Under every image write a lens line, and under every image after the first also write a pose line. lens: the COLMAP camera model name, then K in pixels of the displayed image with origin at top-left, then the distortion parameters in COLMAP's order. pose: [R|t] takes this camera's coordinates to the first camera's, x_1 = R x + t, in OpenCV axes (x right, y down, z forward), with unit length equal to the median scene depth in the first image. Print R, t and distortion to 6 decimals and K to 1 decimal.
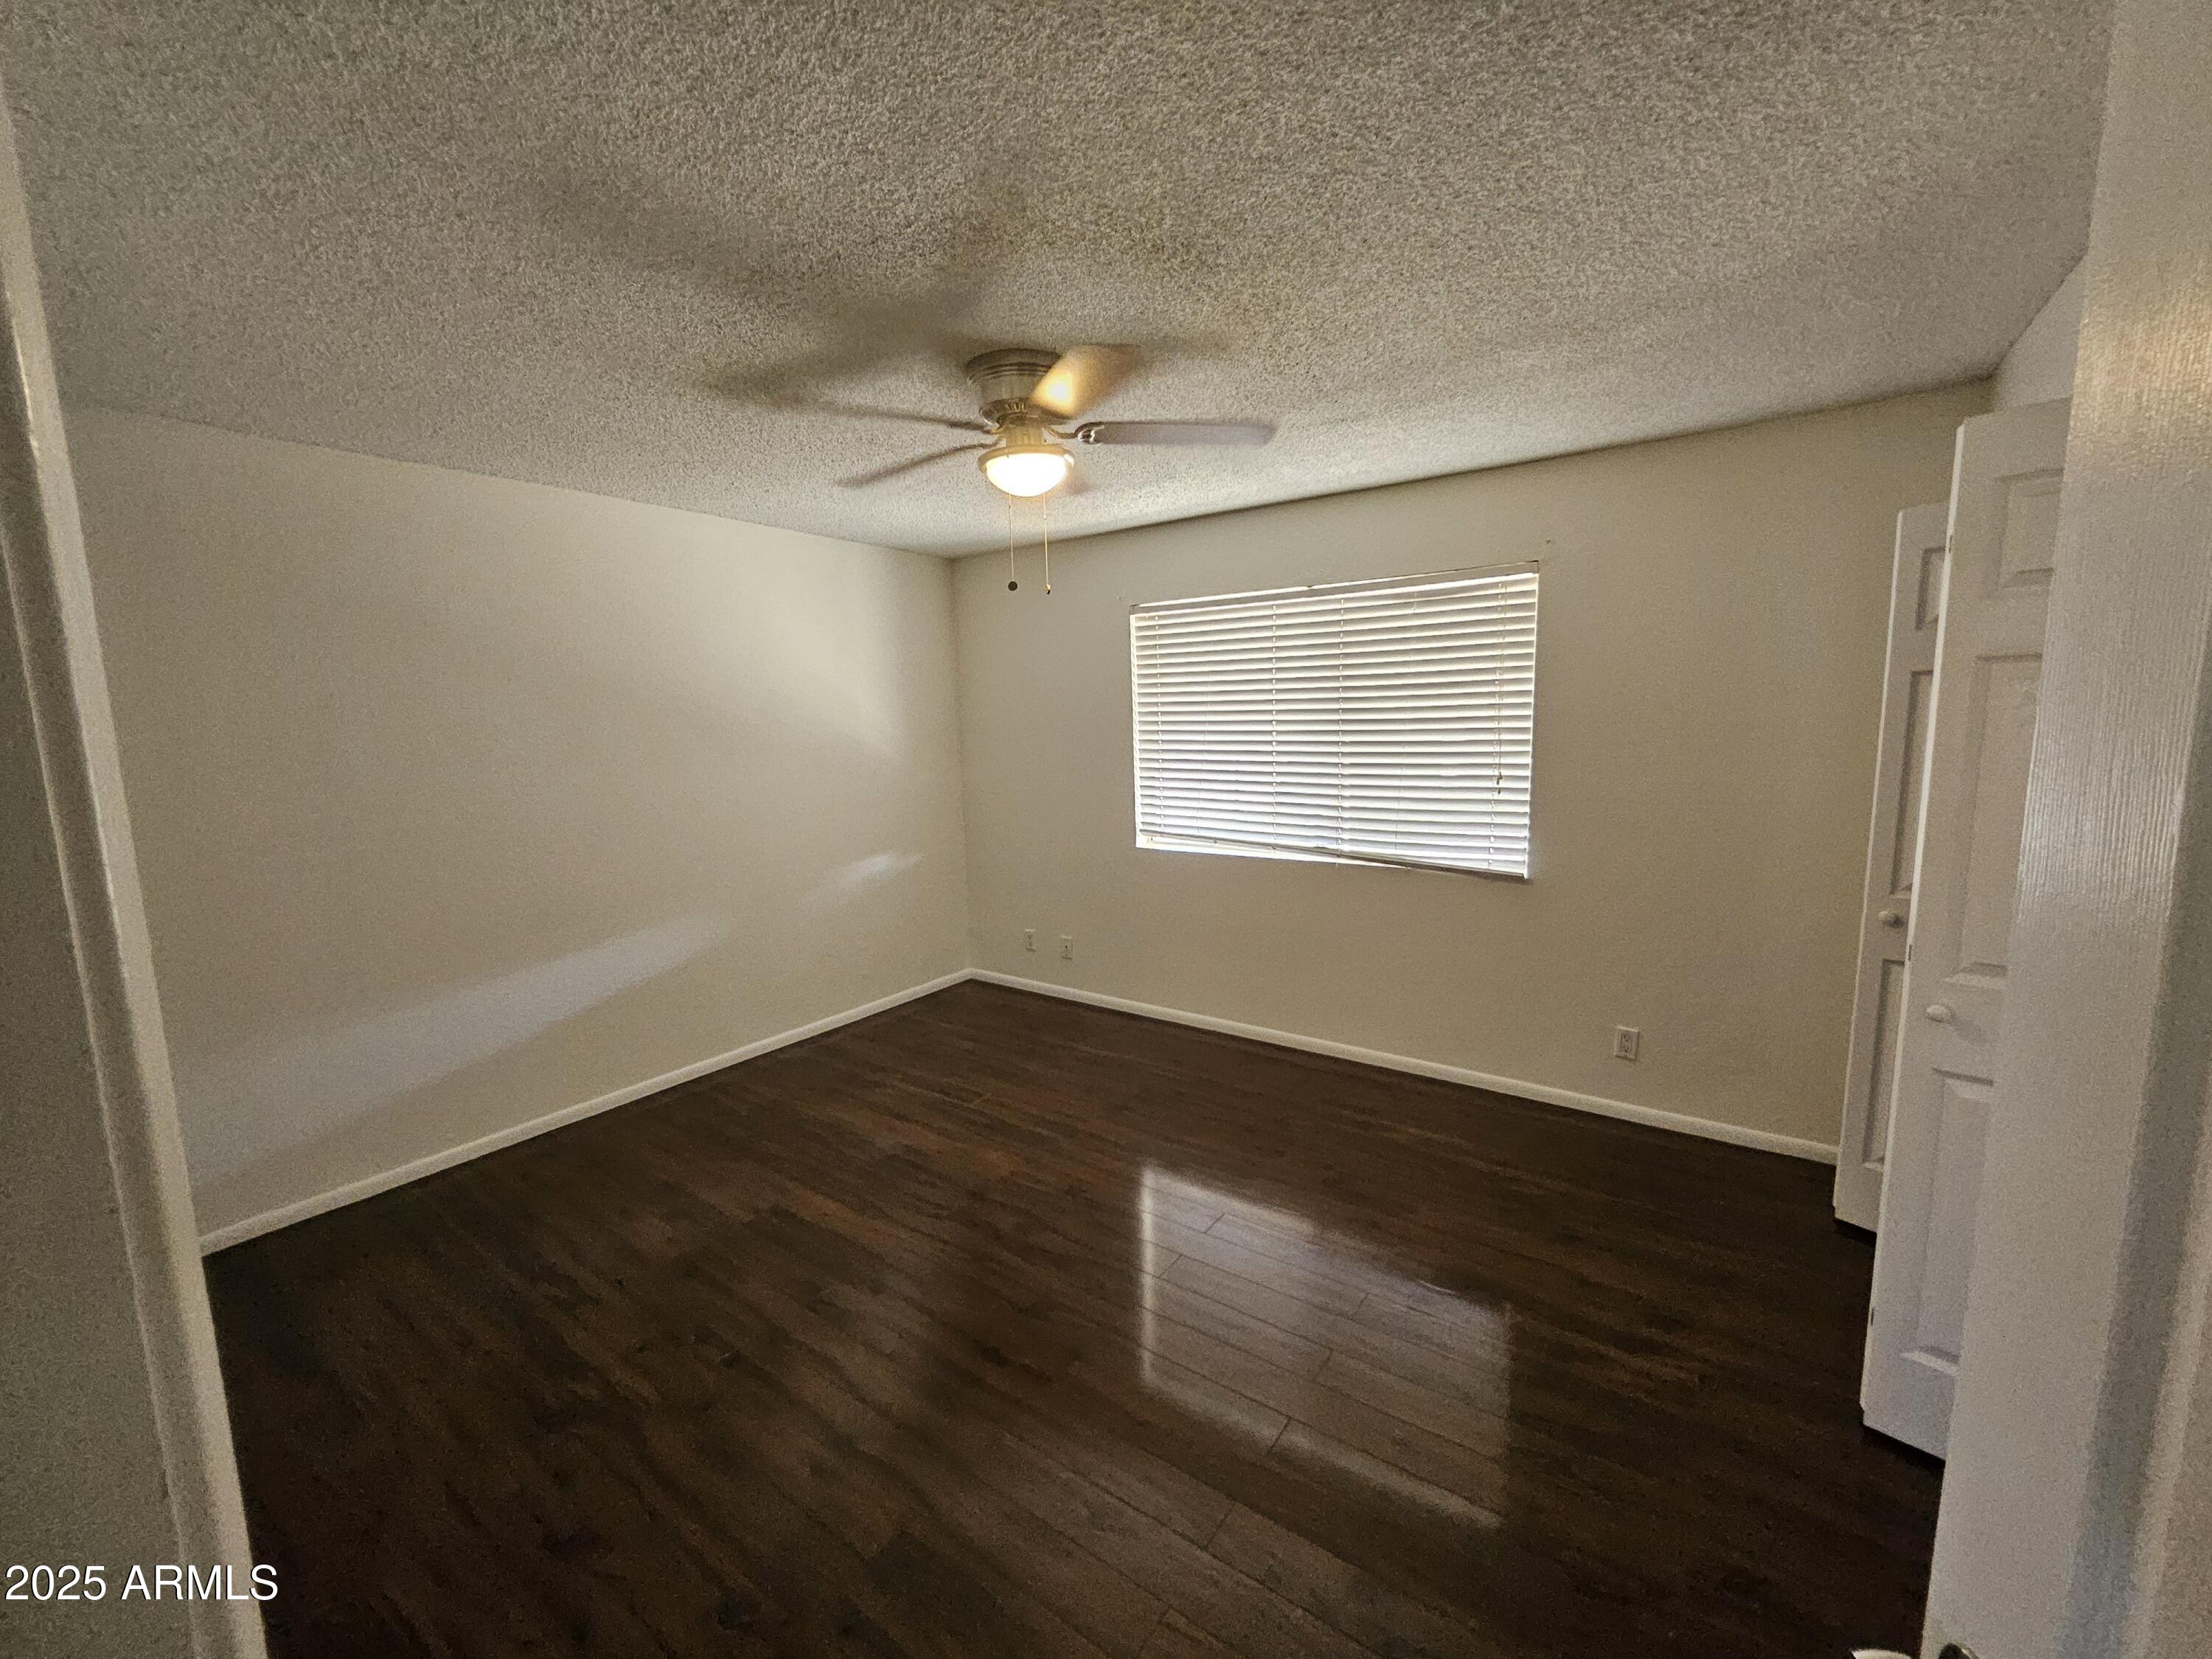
lens RADIAL K [[881.9, 0, 1098.0], [0, 881.9, 831.7], [0, 0, 1]] dist [-0.002081, -0.000144]
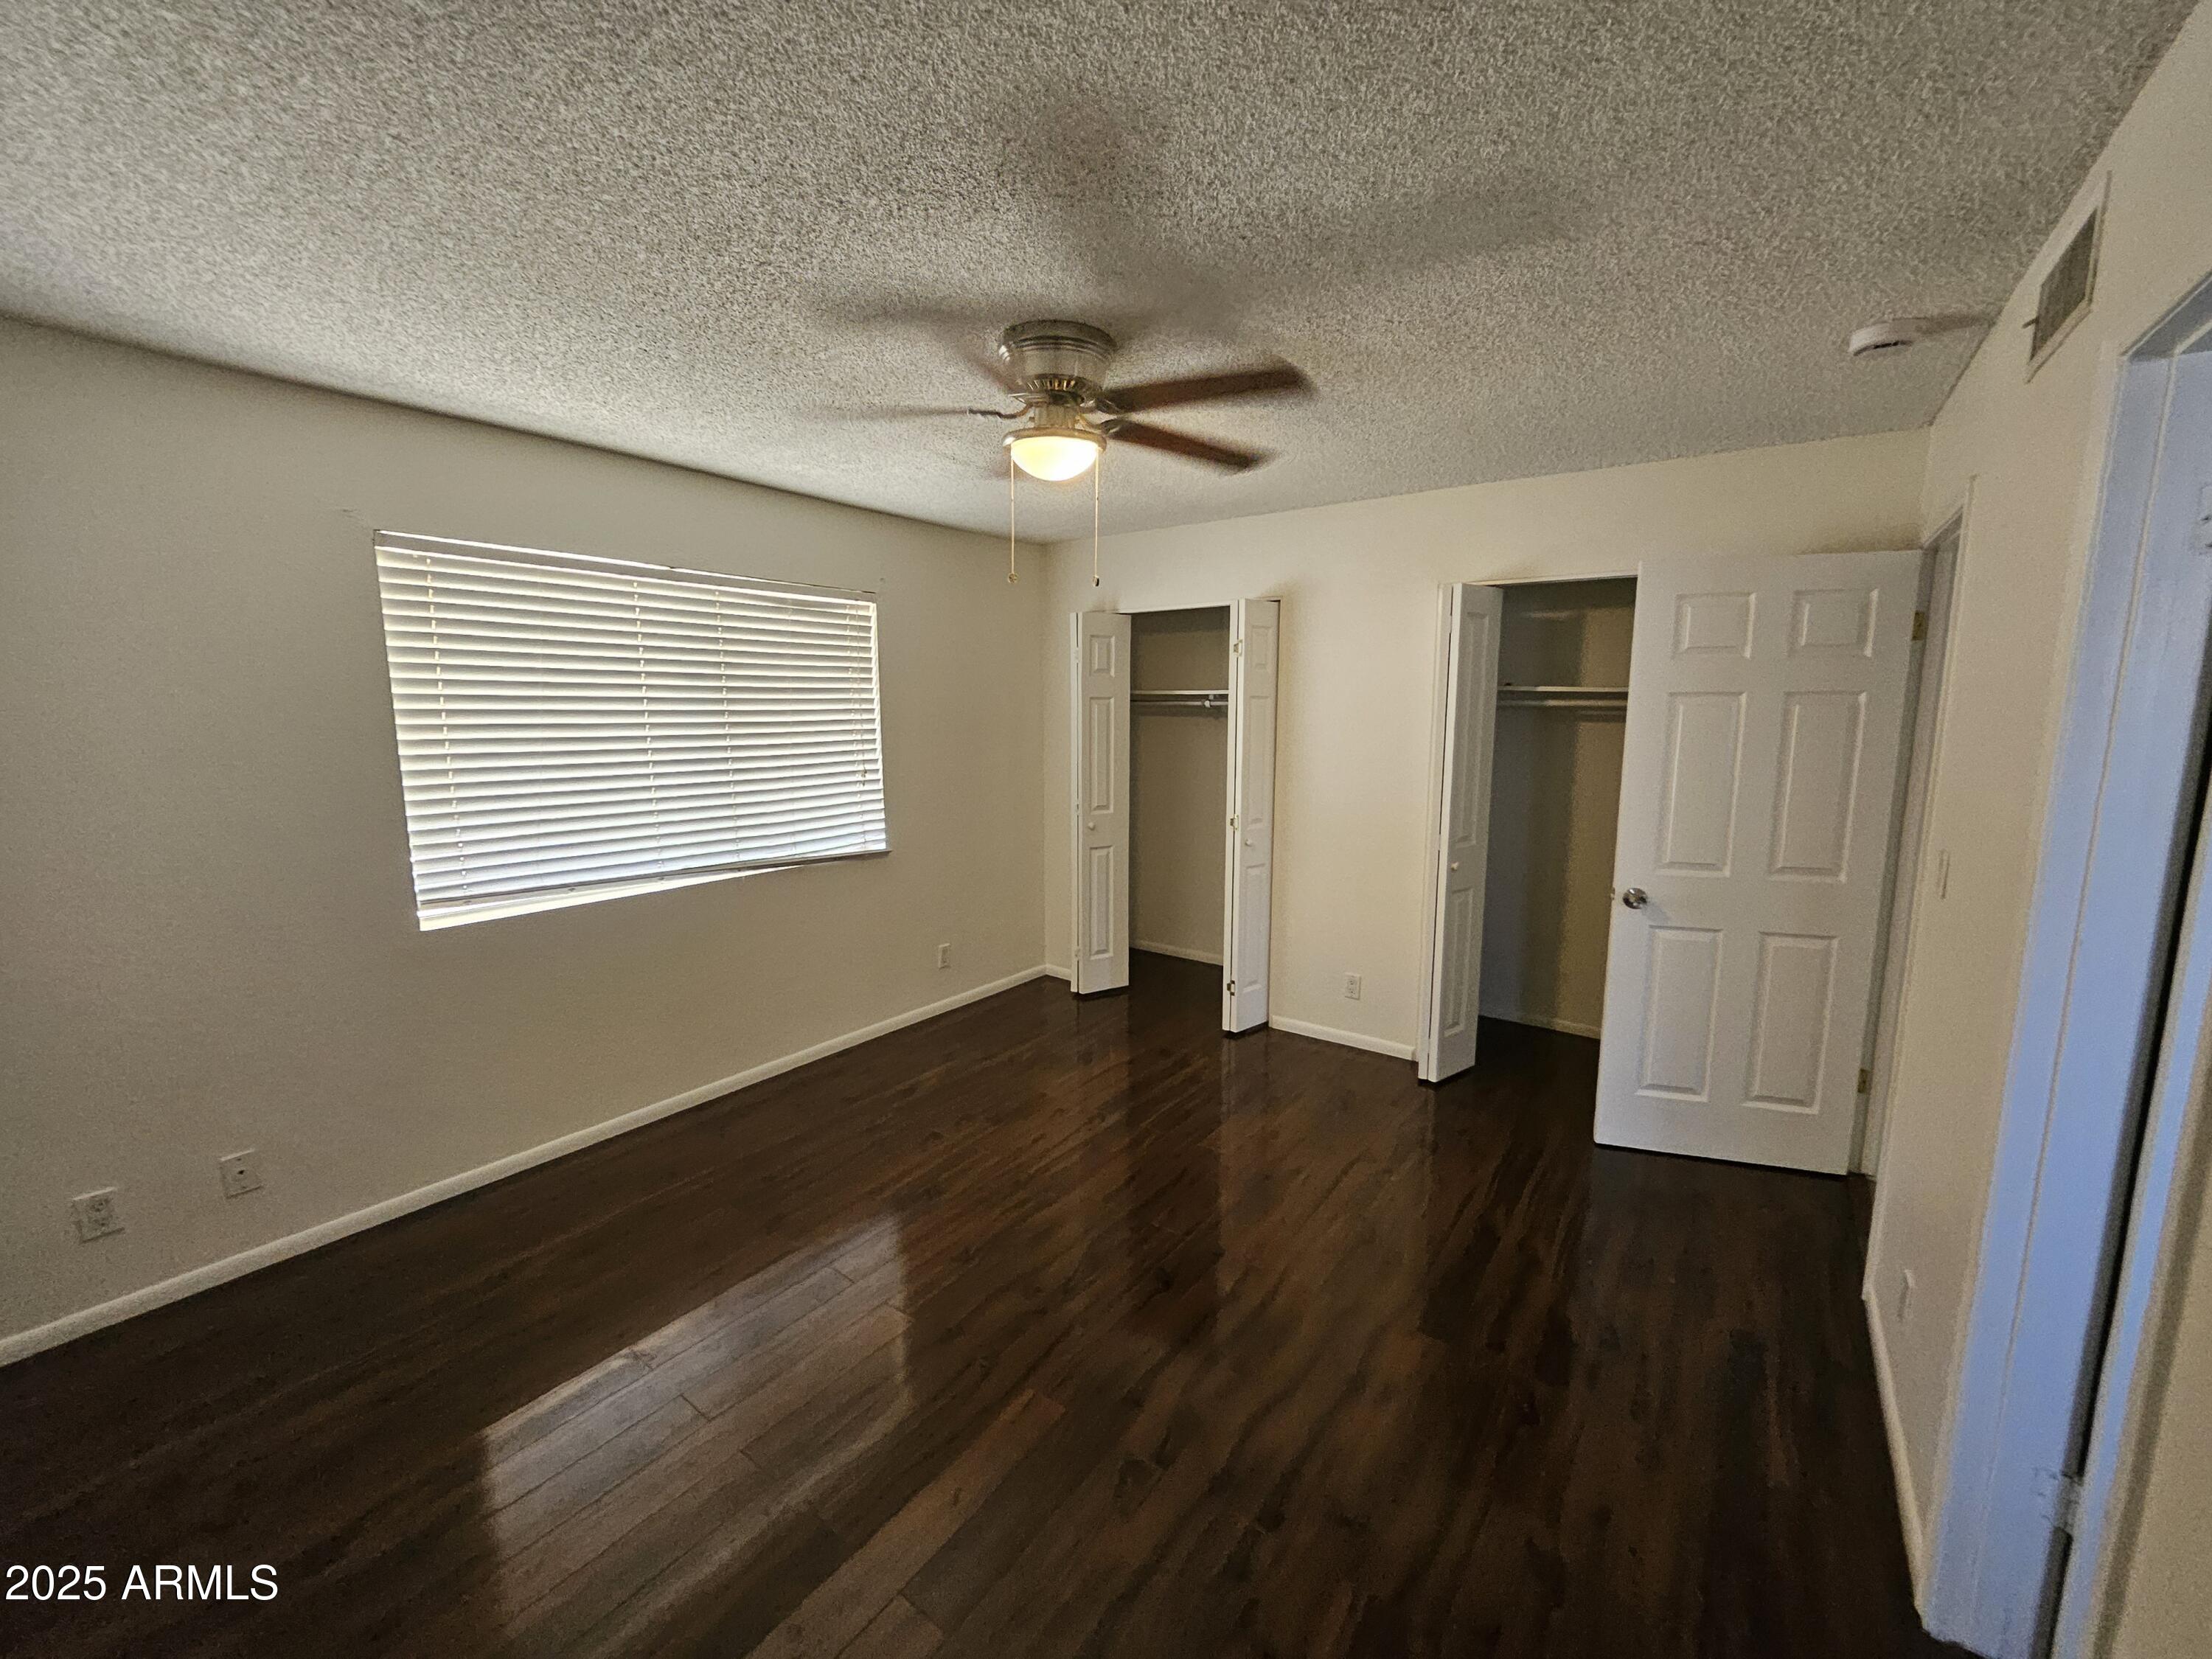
lens RADIAL K [[881.9, 0, 1097.5], [0, 881.9, 831.1], [0, 0, 1]] dist [-0.002081, -0.000144]
pose [[0.009293, -0.118376, 0.992925, -0.680836], [0.131306, 0.984515, 0.116144, -0.074730], [-0.991298, 0.129298, 0.024692, 0.635589]]
